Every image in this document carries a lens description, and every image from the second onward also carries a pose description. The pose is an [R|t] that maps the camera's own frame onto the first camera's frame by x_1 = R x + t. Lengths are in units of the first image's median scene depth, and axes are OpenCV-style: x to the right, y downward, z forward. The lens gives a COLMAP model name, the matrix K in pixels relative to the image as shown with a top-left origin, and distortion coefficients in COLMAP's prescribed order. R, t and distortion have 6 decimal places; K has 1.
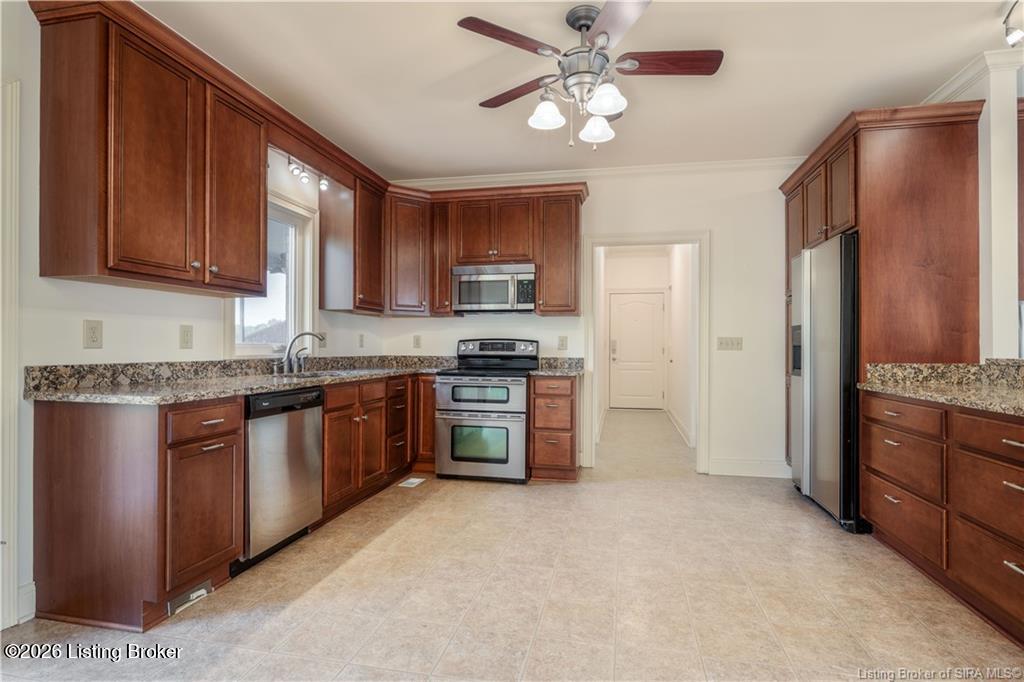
lens RADIAL K [[511.6, 0, 514.2], [0, 511.6, 342.2], [0, 0, 1]] dist [-0.001384, -0.000235]
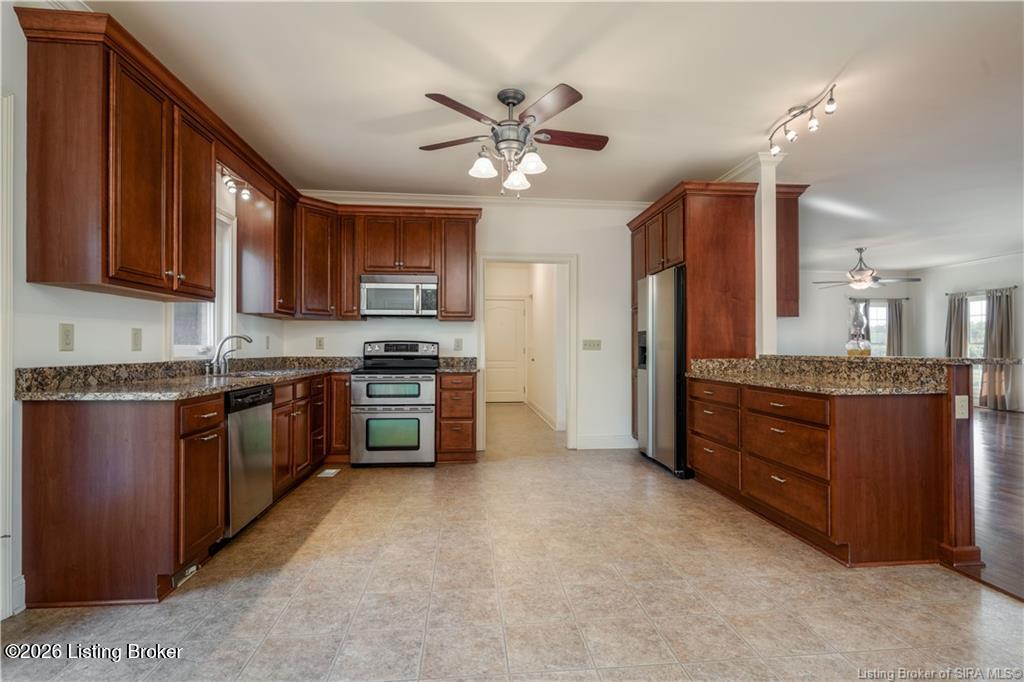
lens RADIAL K [[501.3, 0, 512.0], [0, 501.3, 341.0], [0, 0, 1]] dist [0.002361, 0.000142]
pose [[0.955407, 0.000842, 0.295290, -0.209806], [0.000324, 0.999992, -0.003900, -0.002994], [-0.295291, 0.003822, 0.955400, -0.197826]]
